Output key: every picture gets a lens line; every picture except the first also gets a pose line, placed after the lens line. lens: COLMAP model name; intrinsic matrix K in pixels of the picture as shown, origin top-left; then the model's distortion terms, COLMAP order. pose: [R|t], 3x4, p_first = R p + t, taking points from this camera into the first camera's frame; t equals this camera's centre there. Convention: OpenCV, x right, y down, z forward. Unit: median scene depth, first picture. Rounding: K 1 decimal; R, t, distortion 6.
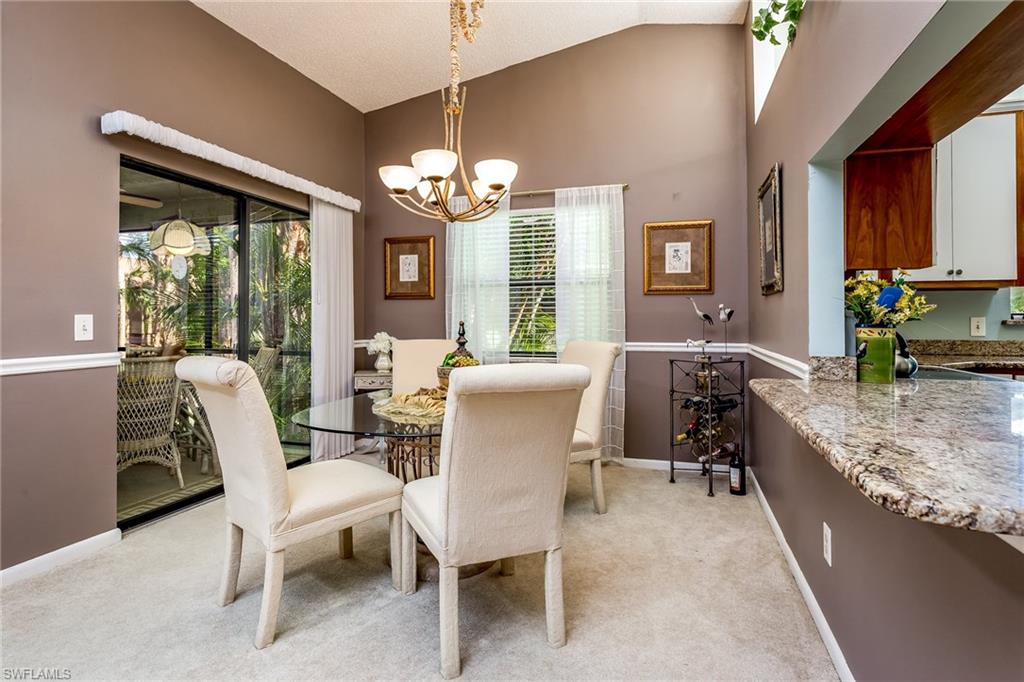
lens RADIAL K [[473.8, 0, 512.0], [0, 473.8, 341.0], [0, 0, 1]] dist [0.002486, 0.000291]
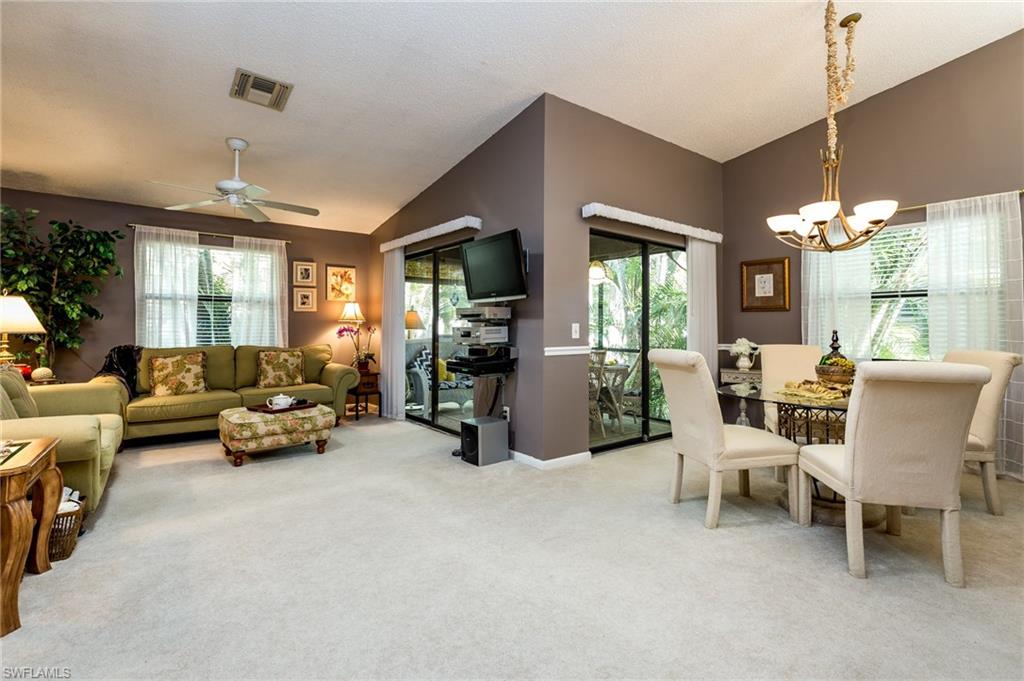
lens RADIAL K [[472.7, 0, 516.3], [0, 472.7, 324.3], [0, 0, 1]] dist [0.025068, -0.007309]
pose [[0.841649, 0.005370, -0.539998, -0.133188], [-0.033457, 0.998548, -0.042217, 0.023921], [0.538987, 0.053599, 0.840607, -0.493132]]
